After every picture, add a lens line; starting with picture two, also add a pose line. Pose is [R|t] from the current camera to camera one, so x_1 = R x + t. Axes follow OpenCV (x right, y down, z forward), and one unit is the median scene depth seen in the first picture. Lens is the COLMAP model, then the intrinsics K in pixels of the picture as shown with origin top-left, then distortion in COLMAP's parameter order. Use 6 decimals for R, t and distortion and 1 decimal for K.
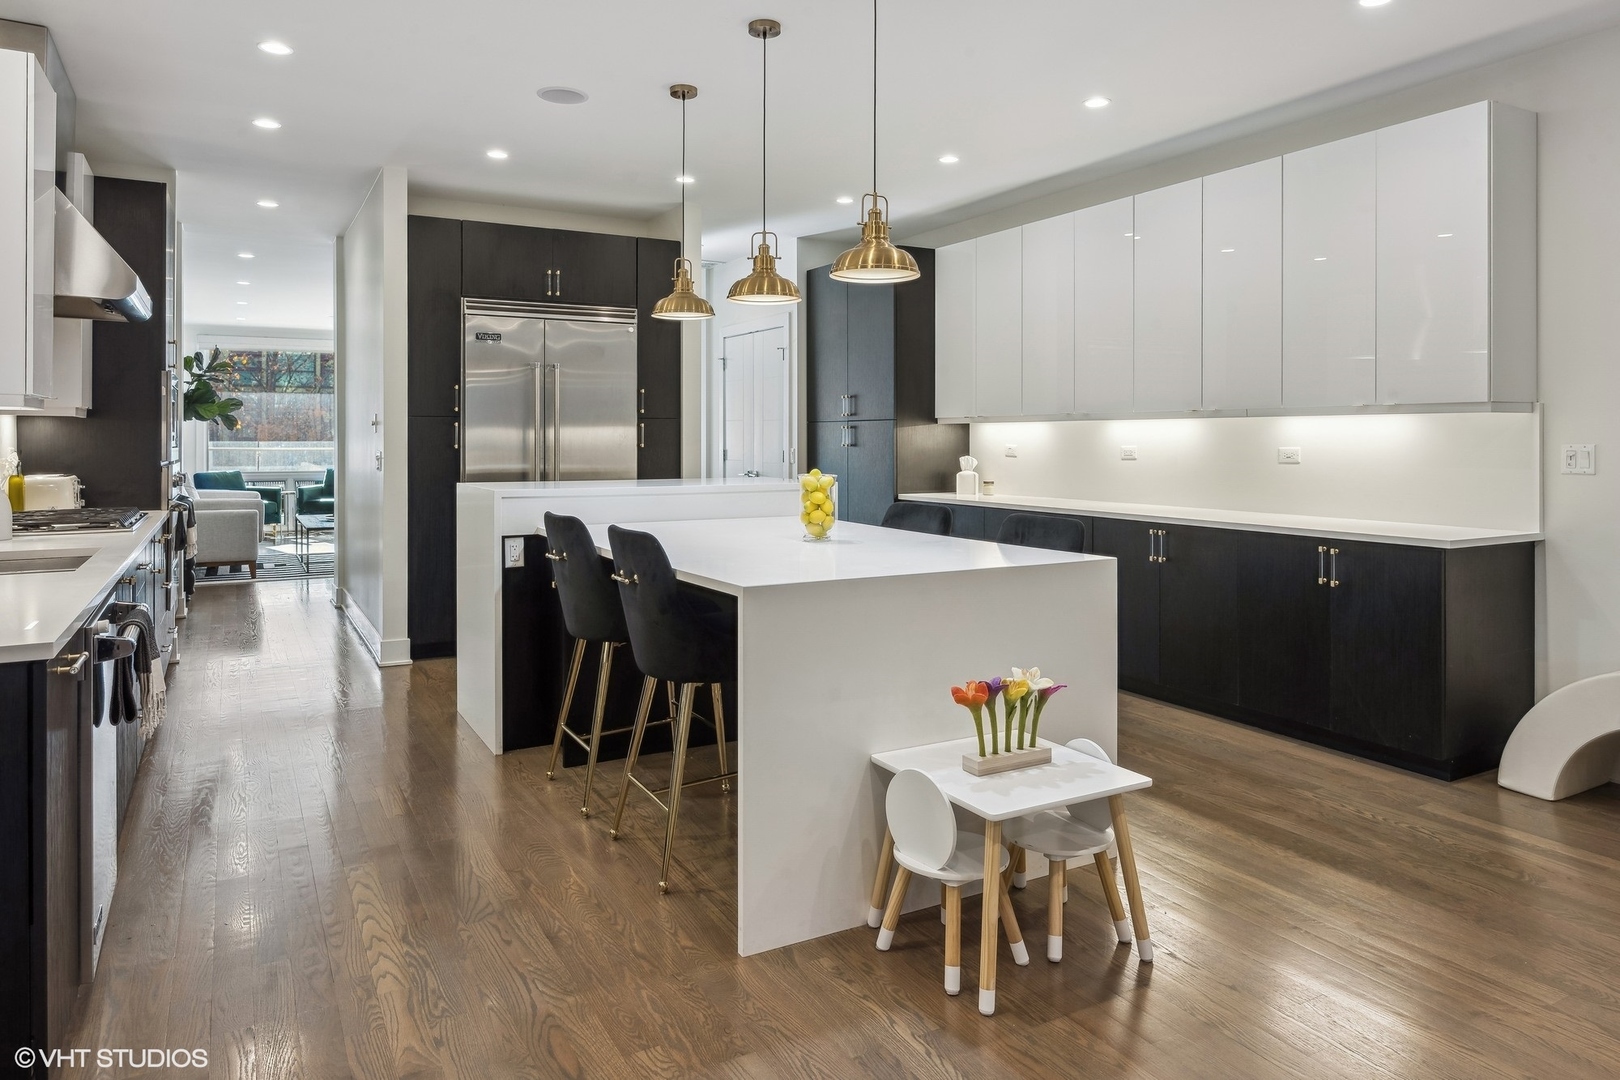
lens RADIAL K [[1053.8, 0, 804.3], [0, 1053.8, 437.0], [0, 0, 1]] dist [-0.003185, -0.000518]
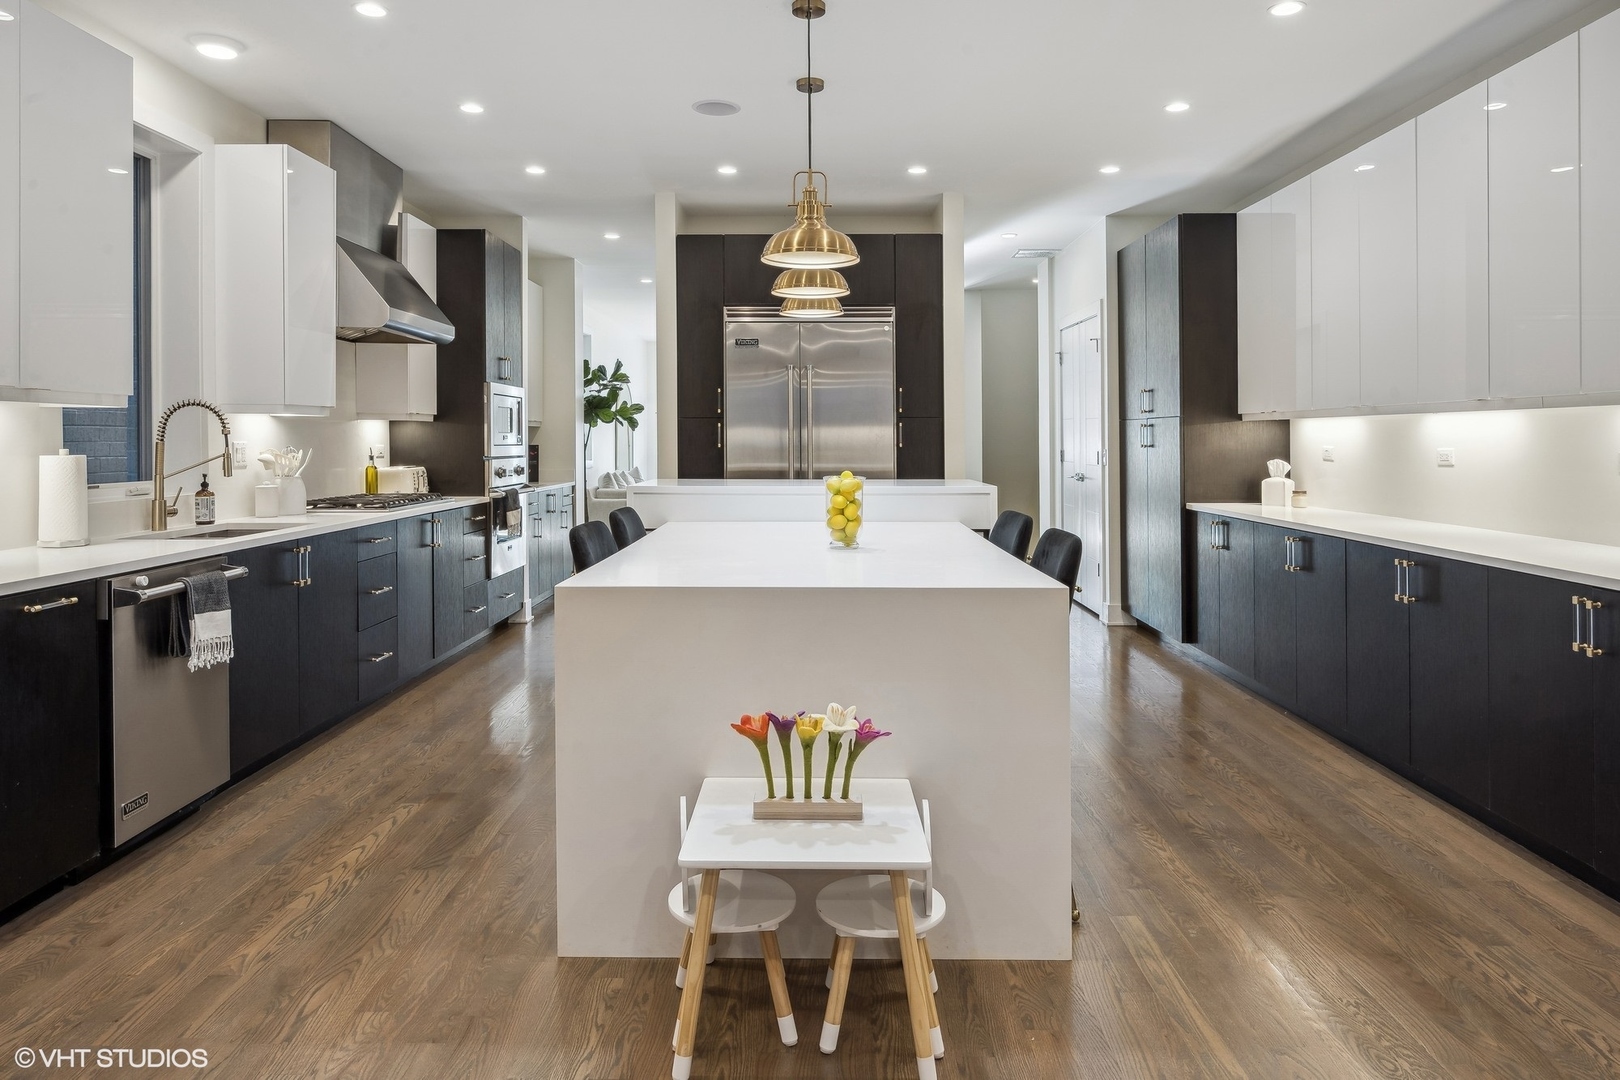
lens RADIAL K [[1053.8, 0, 804.3], [0, 1053.8, 437.0], [0, 0, 1]] dist [-0.003185, -0.000518]
pose [[0.863173, -0.000439, -0.504907, 0.289882], [0.000498, 1.000000, -0.000019, 0.000426], [0.504907, -0.000235, 0.863174, 0.114546]]
